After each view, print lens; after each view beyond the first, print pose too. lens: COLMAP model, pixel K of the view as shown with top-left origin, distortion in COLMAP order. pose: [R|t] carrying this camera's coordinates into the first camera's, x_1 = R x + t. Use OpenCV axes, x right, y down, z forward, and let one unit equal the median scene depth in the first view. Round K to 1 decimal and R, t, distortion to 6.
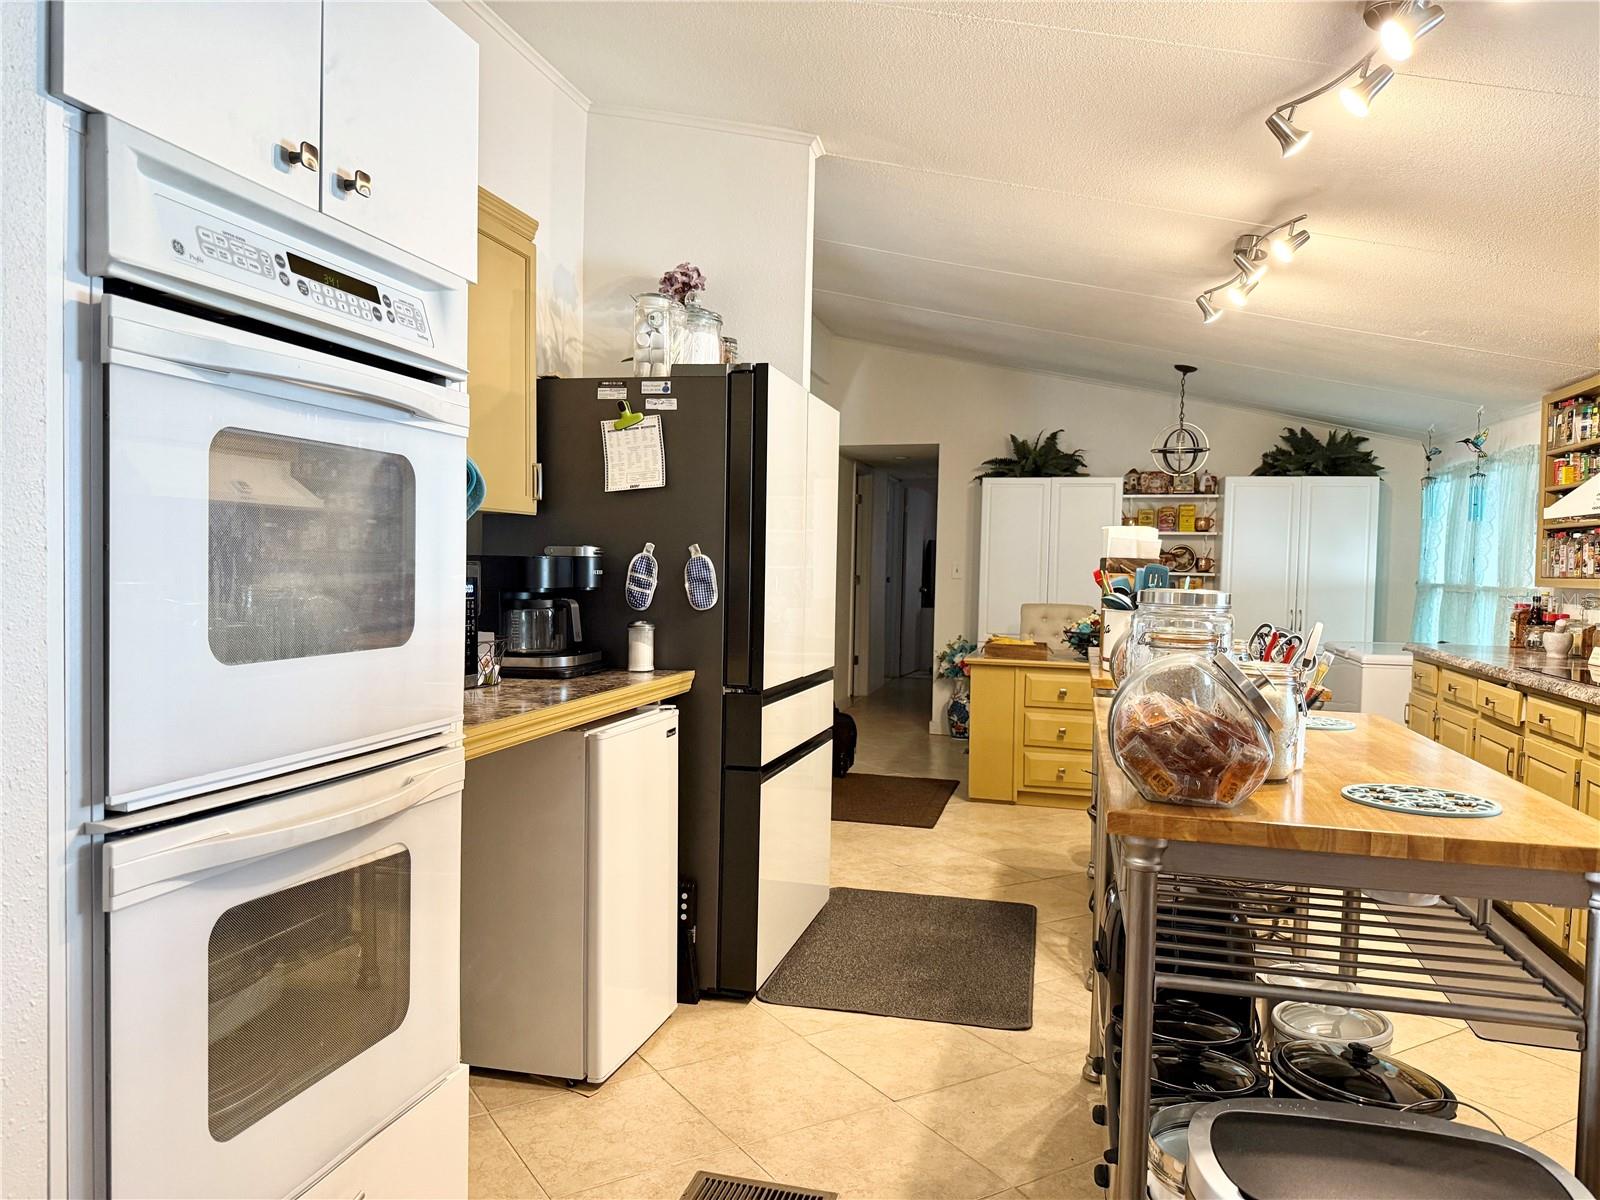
lens RADIAL K [[1131.1, 0, 800.0], [0, 1131.1, 600.0], [0, 0, 1]] dist [0.103708, -0.144431]
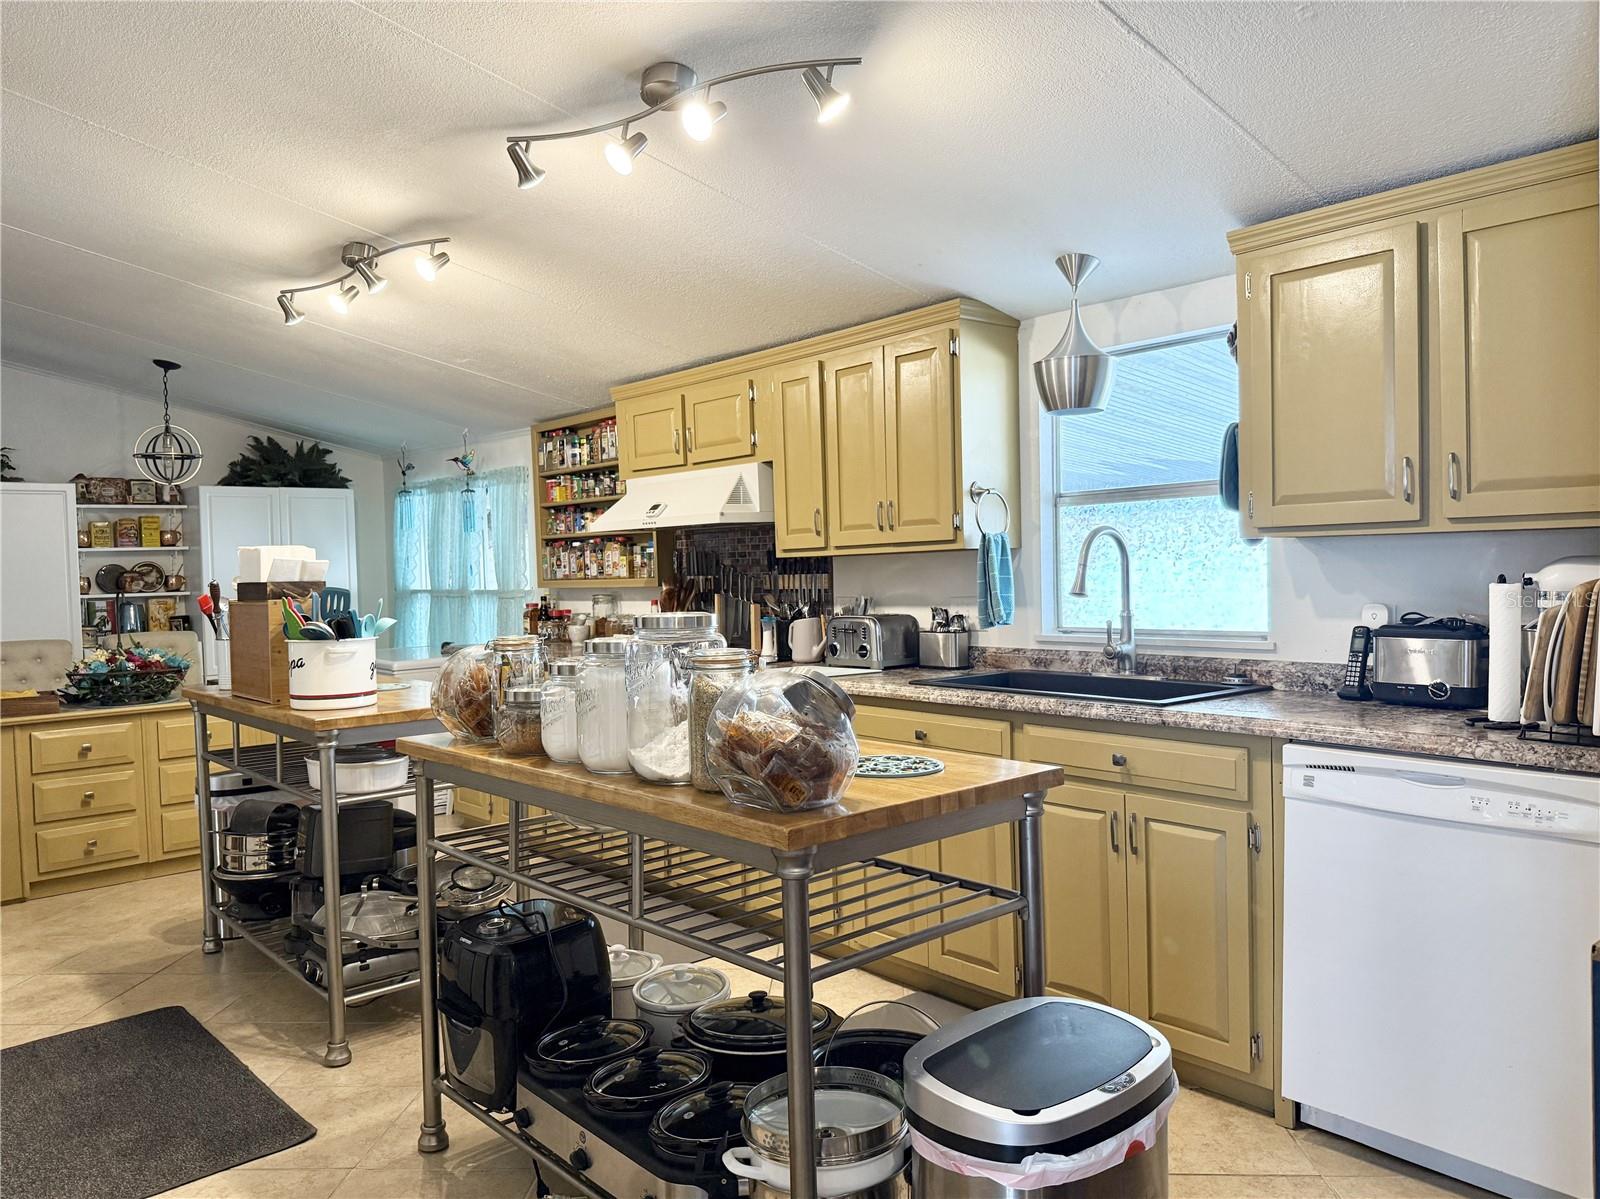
lens RADIAL K [[1141.4, 0, 800.0], [0, 1141.4, 599.5], [0, 0, 1]] dist [0.110445, -0.158498]
pose [[0.571370, -0.063023, 0.818269, -0.209499], [0.068872, 0.997212, 0.028714, -0.019139], [-0.817798, 0.039950, 0.574118, 0.138891]]
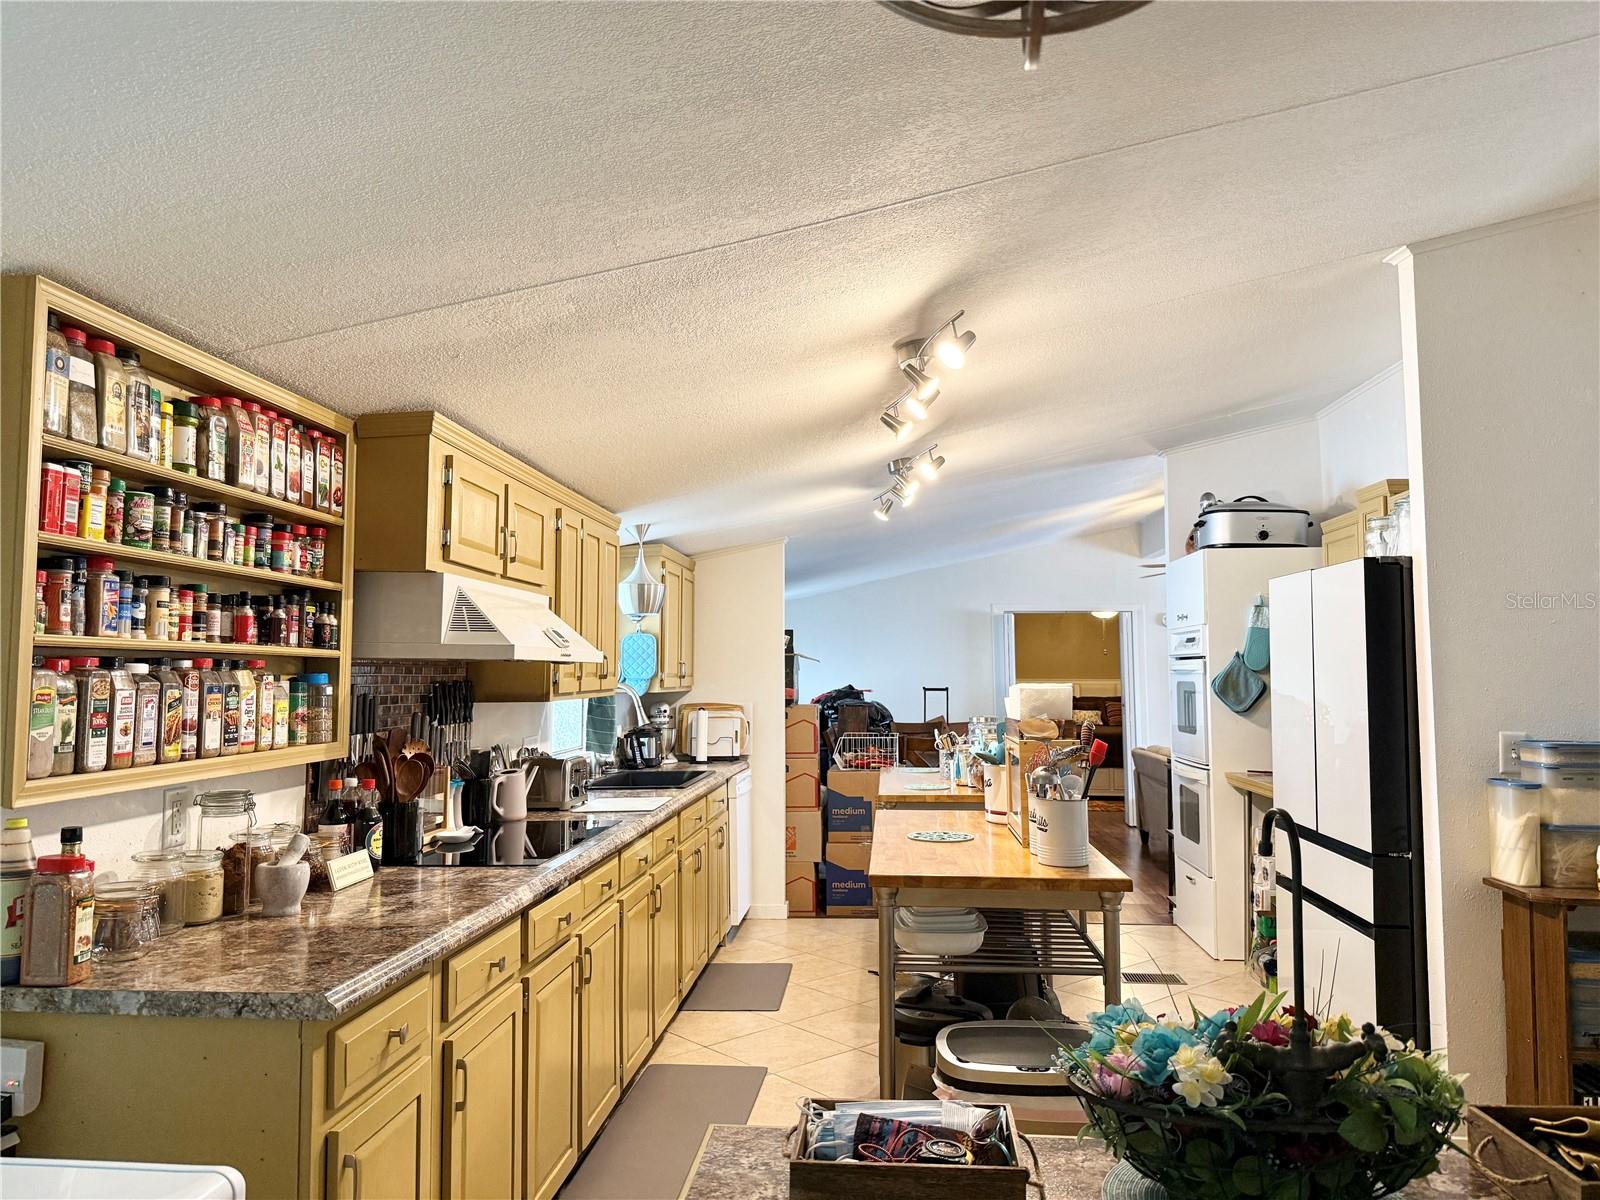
lens RADIAL K [[1133.3, 0, 800.0], [0, 1133.3, 600.0], [0, 0, 1]] dist [-0.002685, -0.003555]
pose [[-0.985488, -0.030233, -0.167034, 0.585903], [-0.024652, 0.999070, -0.035387, -0.086243], [0.167948, -0.030755, -0.985316, 1.732046]]
